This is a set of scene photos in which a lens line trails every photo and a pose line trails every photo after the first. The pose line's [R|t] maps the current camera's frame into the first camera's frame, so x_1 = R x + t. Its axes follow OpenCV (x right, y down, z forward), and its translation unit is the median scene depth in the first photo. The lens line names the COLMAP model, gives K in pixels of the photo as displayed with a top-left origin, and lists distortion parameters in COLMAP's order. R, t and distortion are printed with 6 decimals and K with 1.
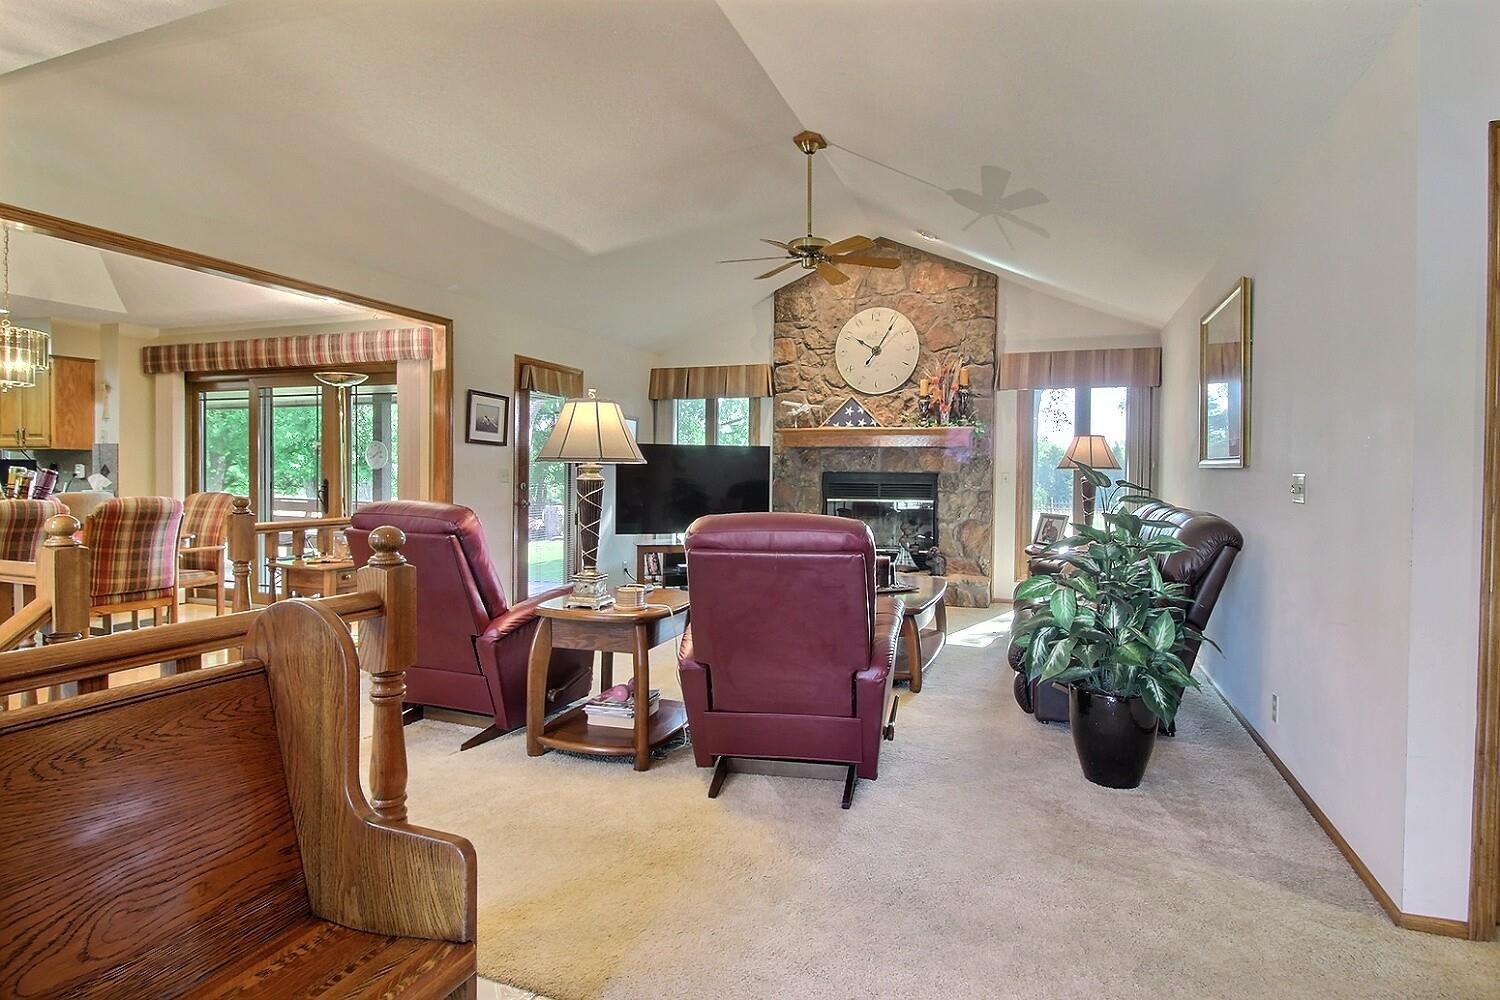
lens RADIAL K [[782.8, 0, 750.3], [0, 782.8, 490.9], [0, 0, 1]] dist [0.003564, -0.000158]
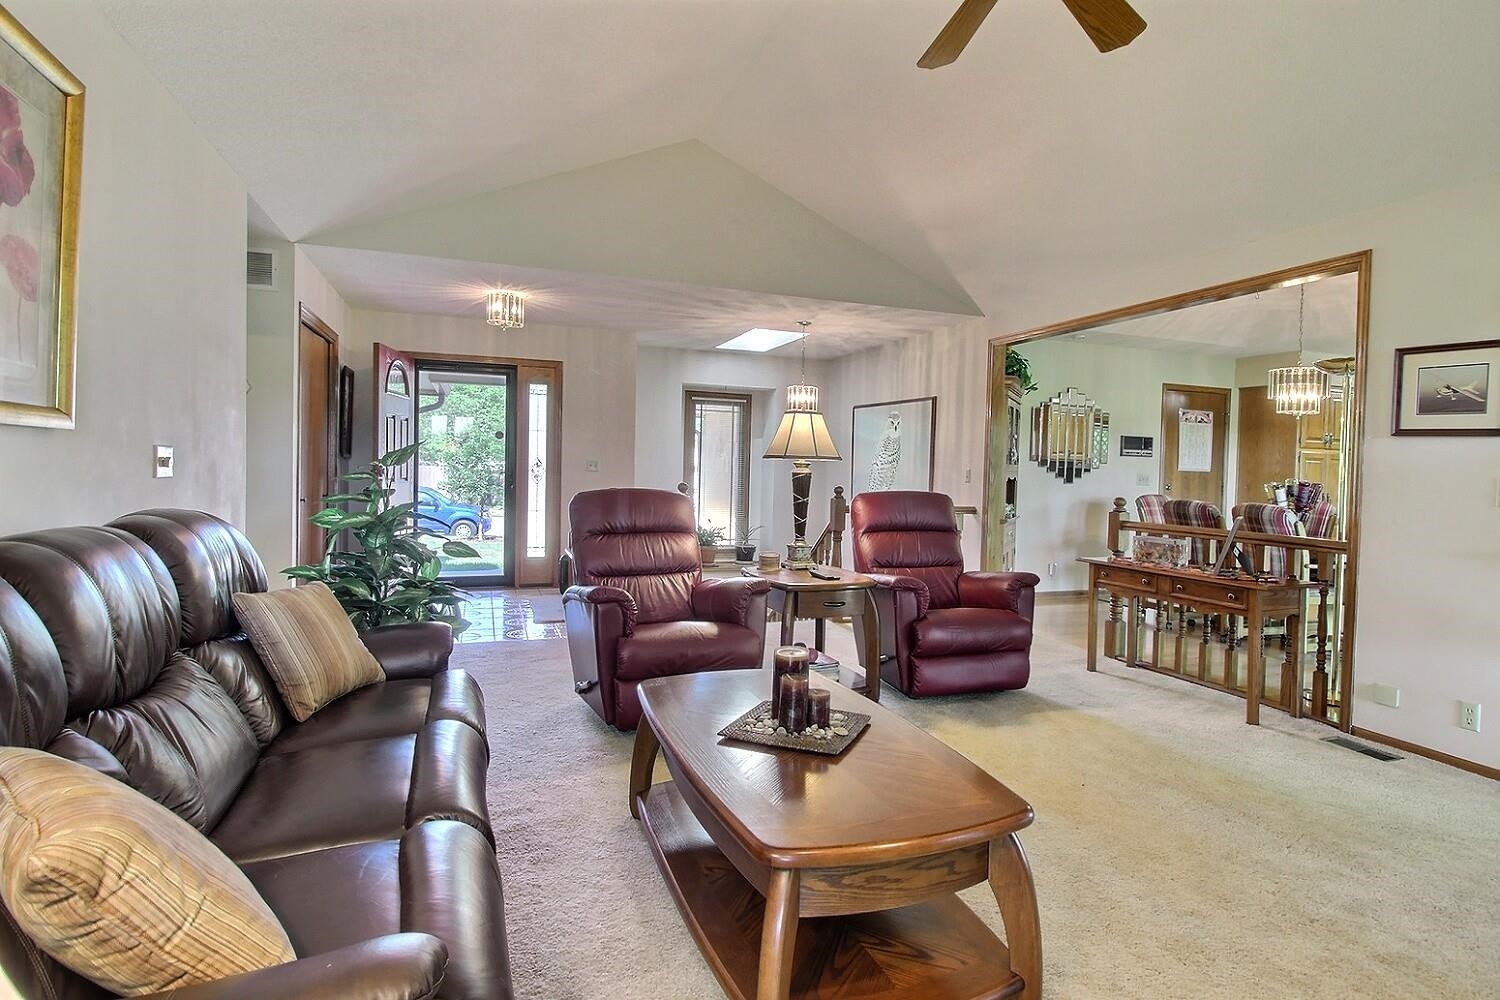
lens RADIAL K [[782.8, 0, 746.5], [0, 782.8, 497.7], [0, 0, 1]] dist [0.003564, -0.000158]
pose [[-0.758297, -0.004111, -0.651896, 0.440186], [-0.045336, 0.997892, 0.046443, -0.017254], [0.650331, 0.064772, -0.756884, 1.140779]]
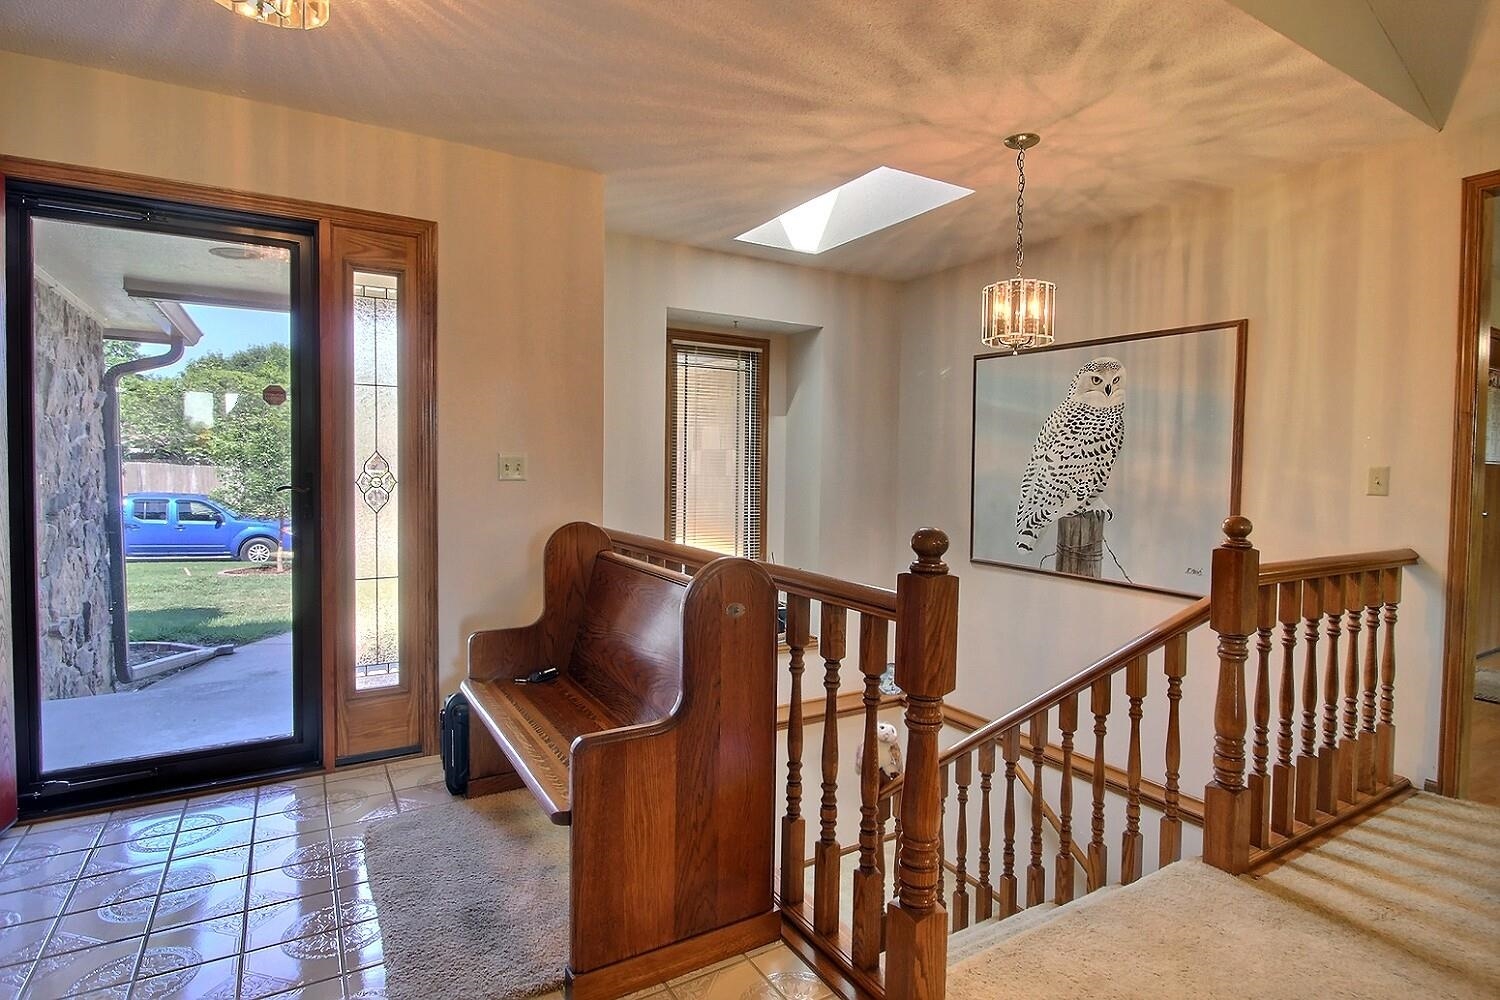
lens RADIAL K [[782.8, 0, 760.2], [0, 782.8, 491.7], [0, 0, 1]] dist [0.003564, -0.000158]
pose [[-0.607439, 0.009108, -0.794314, 0.282350], [-0.035080, 0.998651, 0.038278, -0.013205], [0.793591, 0.051116, -0.606300, 0.802525]]
